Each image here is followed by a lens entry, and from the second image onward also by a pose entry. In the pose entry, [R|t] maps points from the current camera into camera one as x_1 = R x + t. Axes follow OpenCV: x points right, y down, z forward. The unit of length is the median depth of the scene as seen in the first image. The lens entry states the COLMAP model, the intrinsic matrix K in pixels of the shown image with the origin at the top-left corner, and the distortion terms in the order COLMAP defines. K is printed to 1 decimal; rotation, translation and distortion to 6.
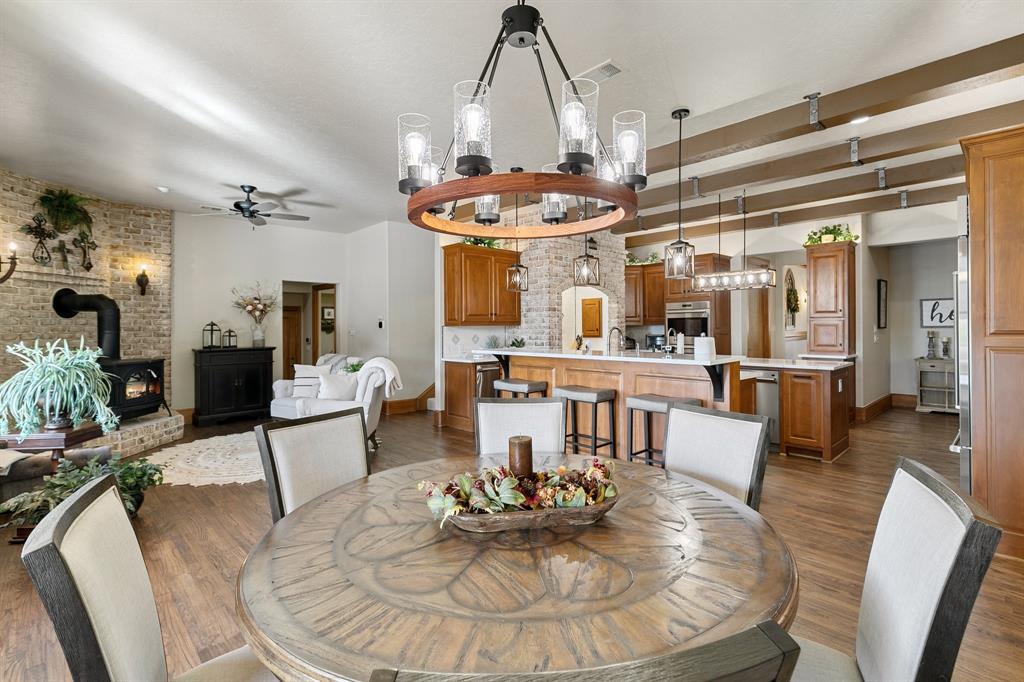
lens RADIAL K [[480.5, 0, 514.8], [0, 480.5, 322.8], [0, 0, 1]] dist [-0.001349, -0.000248]
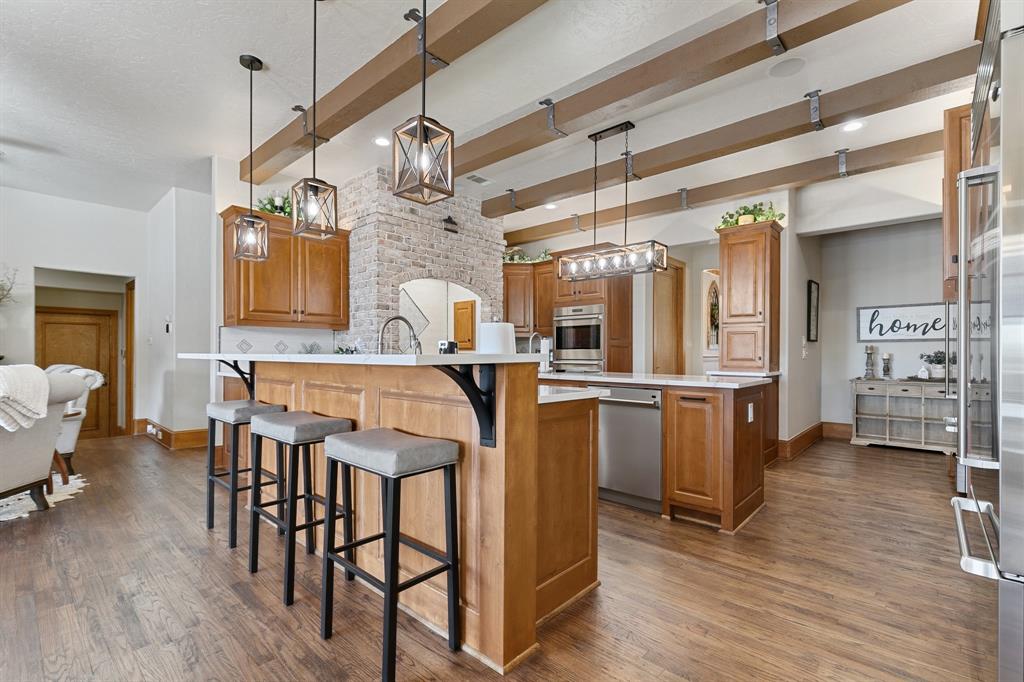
lens RADIAL K [[461.9, 0, 505.7], [0, 461.9, 350.9], [0, 0, 1]] dist [0.001505, 0.000036]
pose [[0.997666, 0.011888, 0.067238, 0.221760], [-0.012055, 0.999925, 0.002086, 0.036039], [-0.067208, -0.002892, 0.997735, 0.289254]]
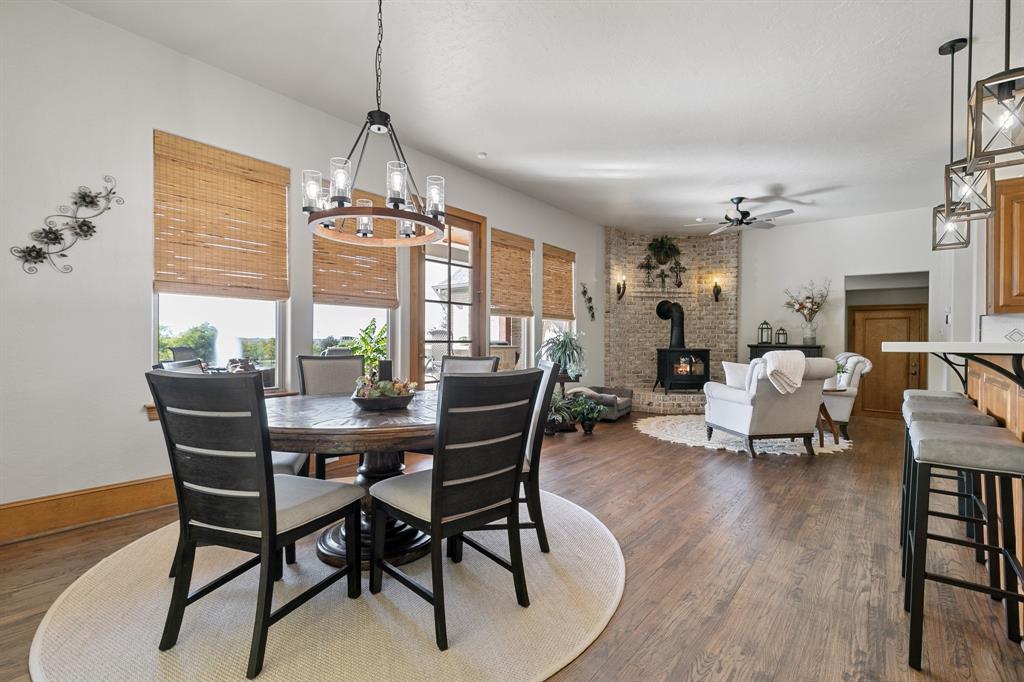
lens RADIAL K [[458.0, 0, 512.0], [0, 458.0, 341.0], [0, 0, 1]] dist [0.000692, 0.000000]
pose [[0.123547, 0.012118, -0.992265, 0.388247], [-0.002419, 0.999926, 0.011910, 0.035424], [0.992336, 0.000929, 0.123567, 0.286281]]
